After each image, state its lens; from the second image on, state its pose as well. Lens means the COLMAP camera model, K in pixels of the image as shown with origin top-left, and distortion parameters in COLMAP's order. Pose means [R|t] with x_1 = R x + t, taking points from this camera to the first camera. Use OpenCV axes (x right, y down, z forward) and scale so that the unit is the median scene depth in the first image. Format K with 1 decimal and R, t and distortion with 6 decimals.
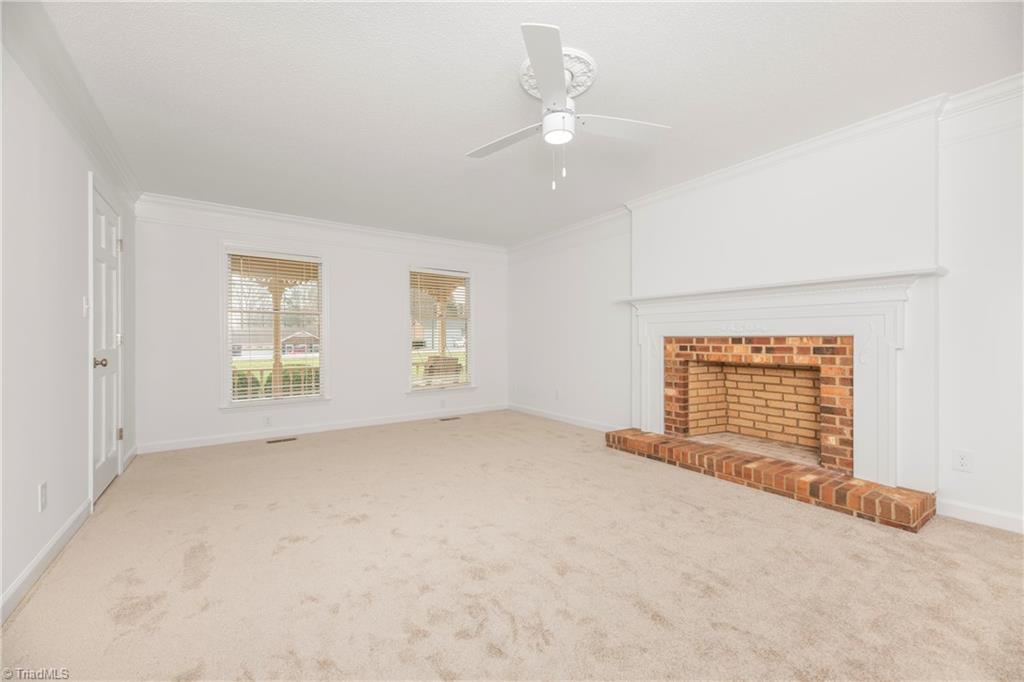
lens RADIAL K [[414.8, 0, 516.9], [0, 414.8, 338.7], [0, 0, 1]] dist [0.001856, 0.000243]
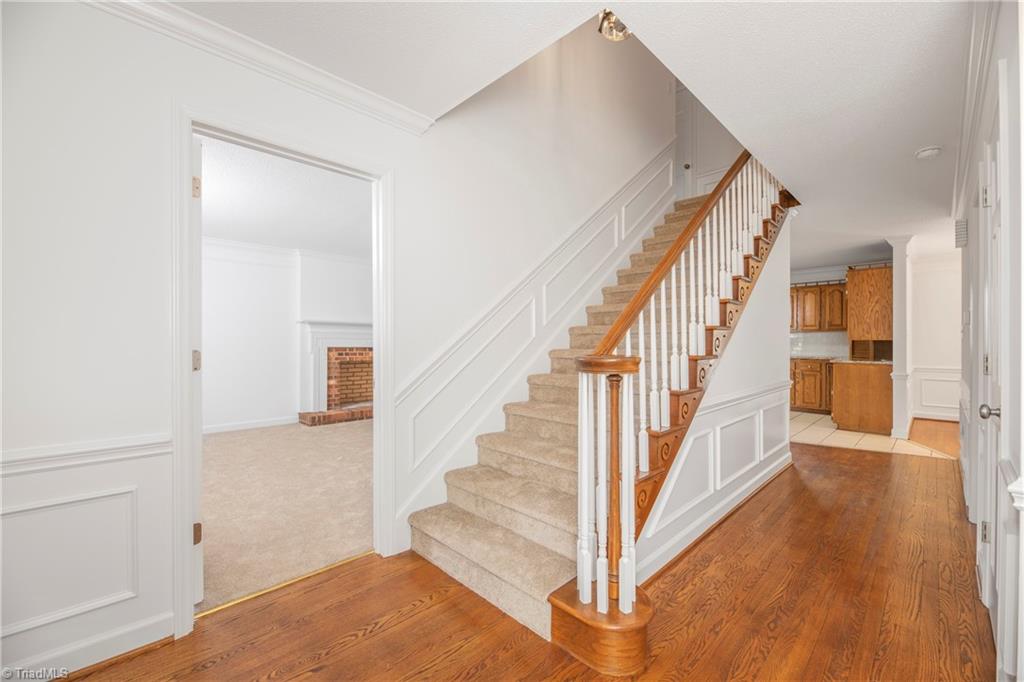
lens RADIAL K [[414.8, 0, 516.9], [0, 414.8, 338.7], [0, 0, 1]] dist [0.001856, 0.000243]
pose [[-0.160566, 0.011832, 0.986954, -1.328760], [0.000085, 0.999928, -0.011973, -0.019017], [-0.987025, -0.001838, -0.160556, 0.564411]]
